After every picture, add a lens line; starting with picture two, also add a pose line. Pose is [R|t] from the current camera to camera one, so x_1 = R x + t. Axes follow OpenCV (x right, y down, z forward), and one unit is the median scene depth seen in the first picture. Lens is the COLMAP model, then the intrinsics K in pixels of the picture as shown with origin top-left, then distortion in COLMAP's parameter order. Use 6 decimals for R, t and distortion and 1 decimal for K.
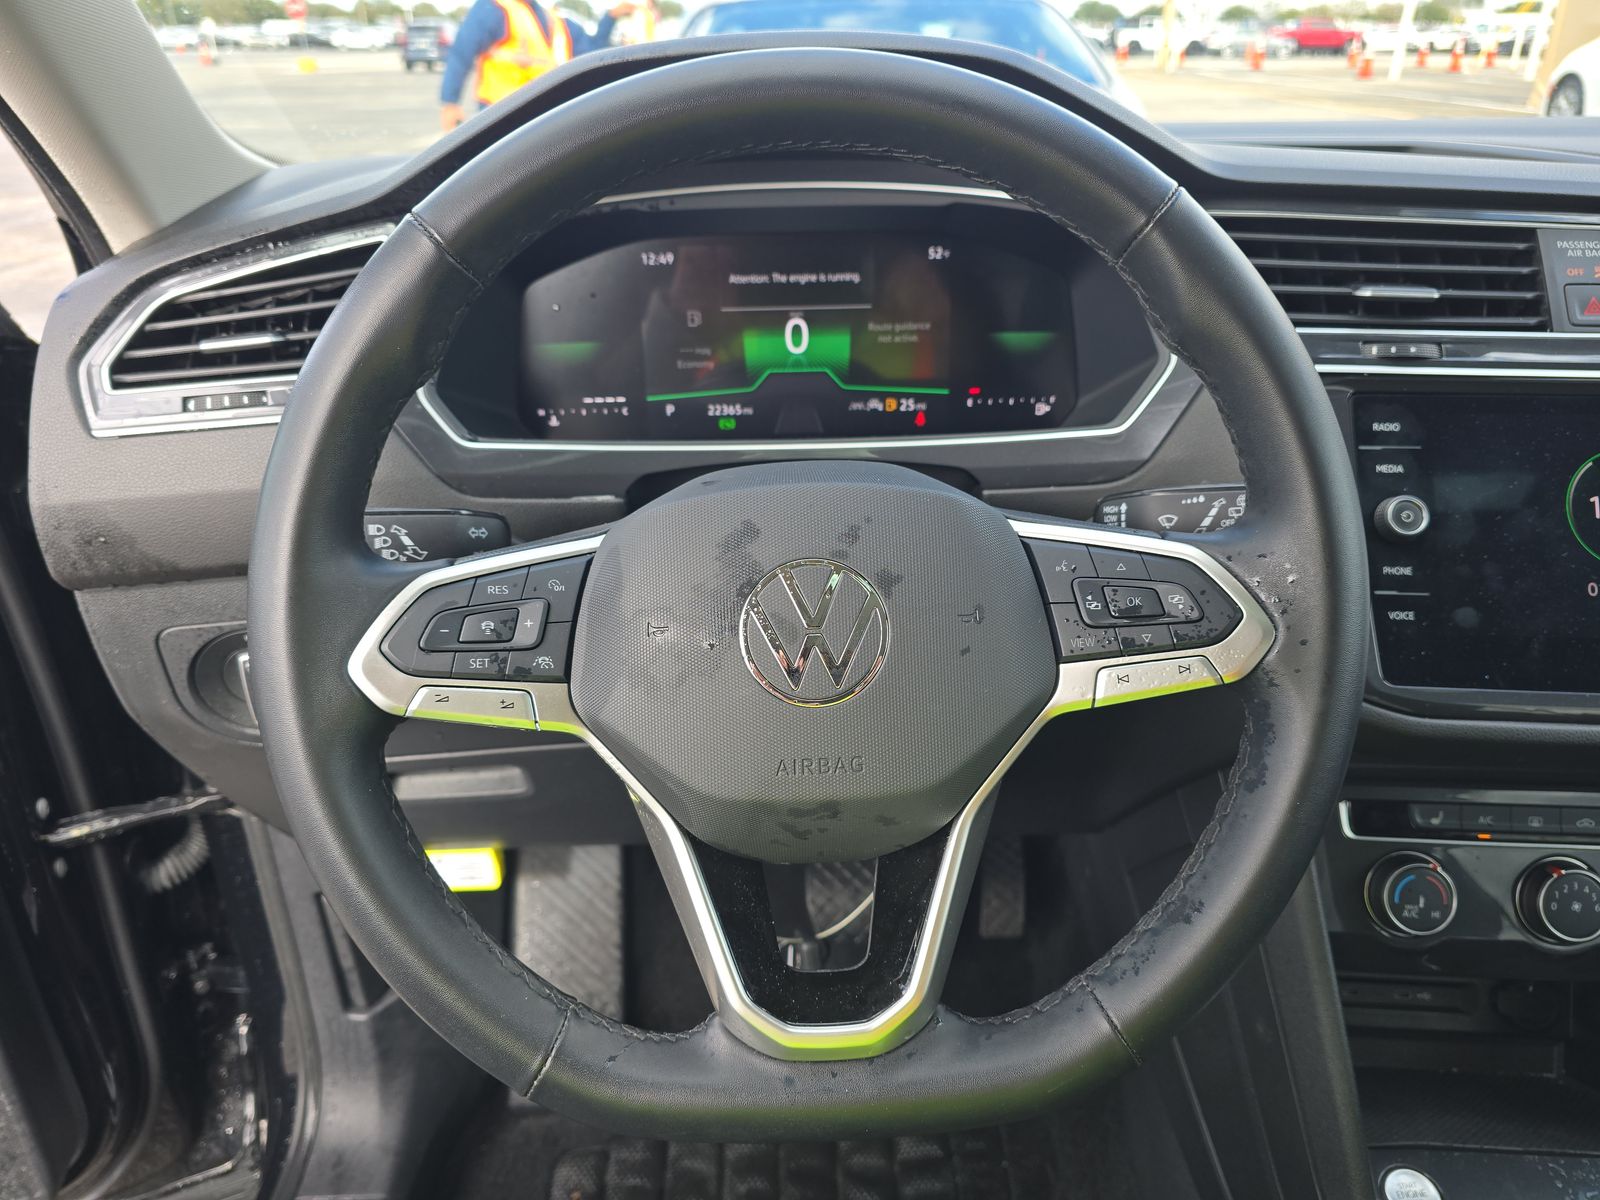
lens RADIAL K [[1058.4, 0, 794.6], [0, 1058.4, 604.7], [0, 0, 1]] dist [0.027483, -0.020187]
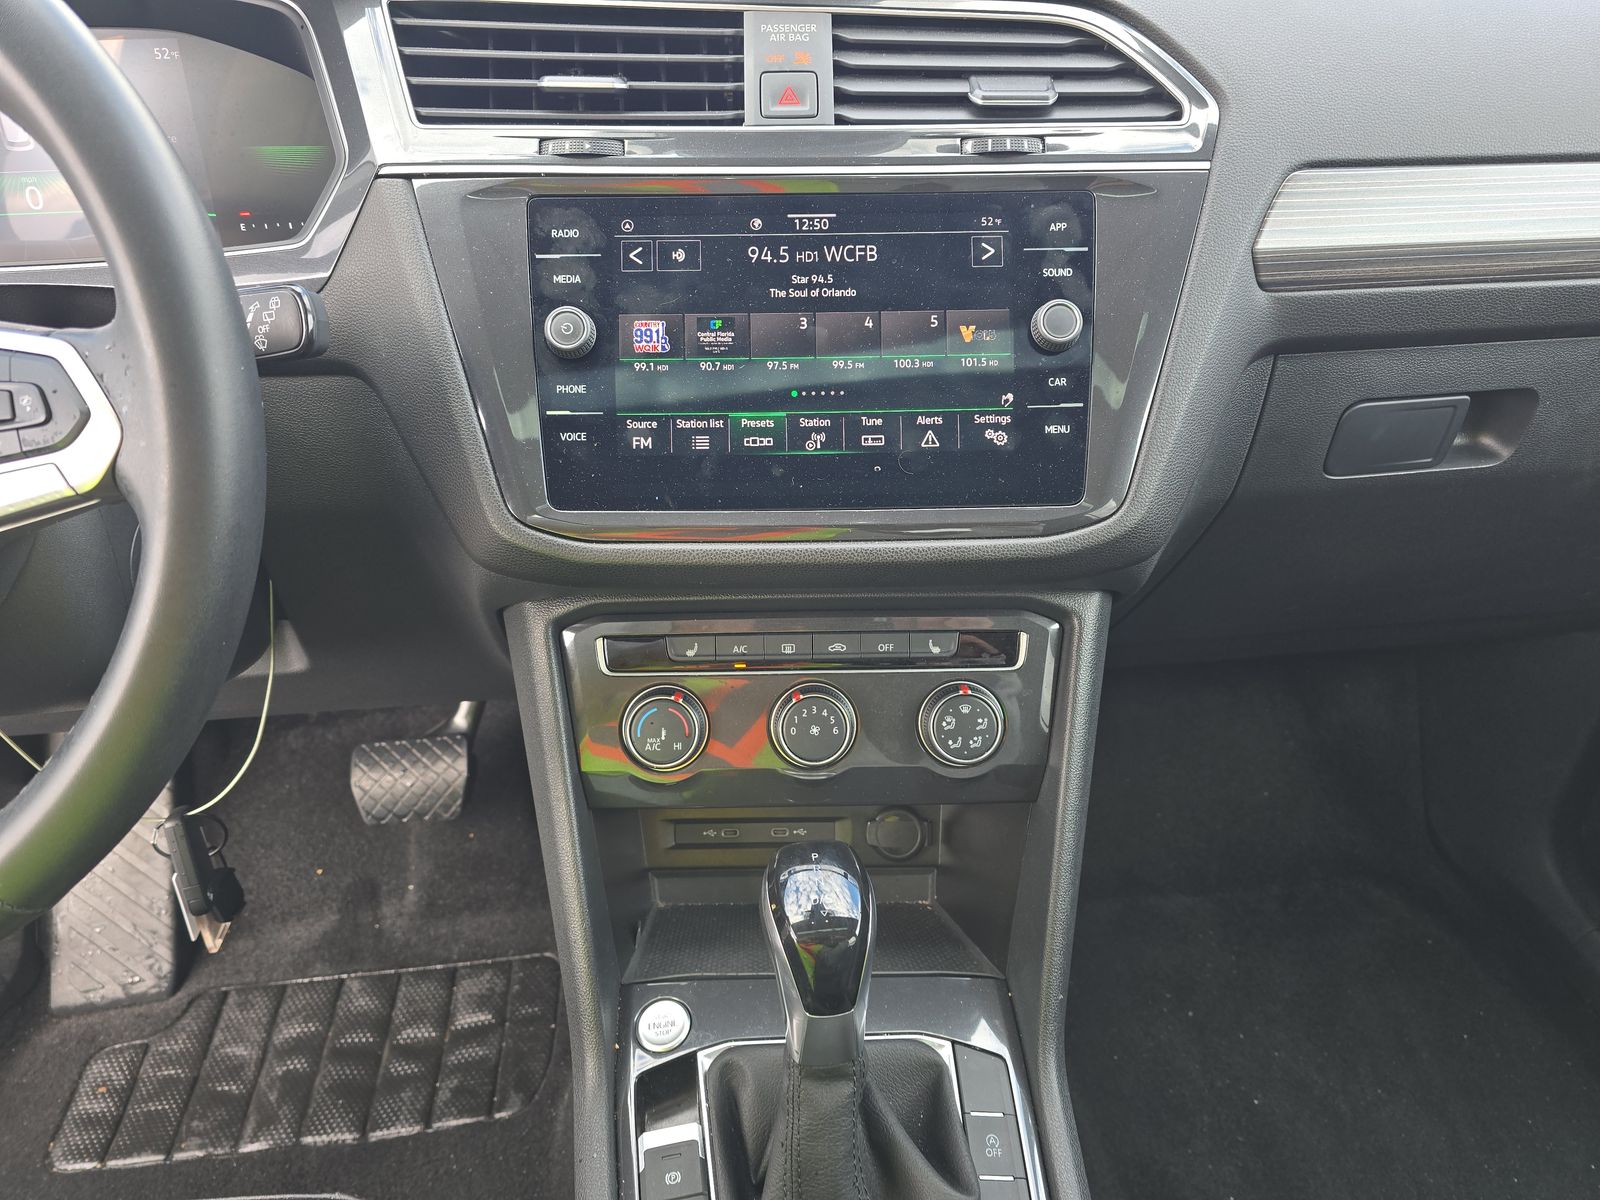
lens RADIAL K [[1058.4, 0, 798.7], [0, 1058.4, 607.0], [0, 0, 1]] dist [0.027483, -0.020187]
pose [[0.996755, -0.044565, 0.067038, 0.573060], [0.038098, 0.994764, 0.094828, 0.065126], [-0.070914, -0.091967, 0.993234, 0.029211]]
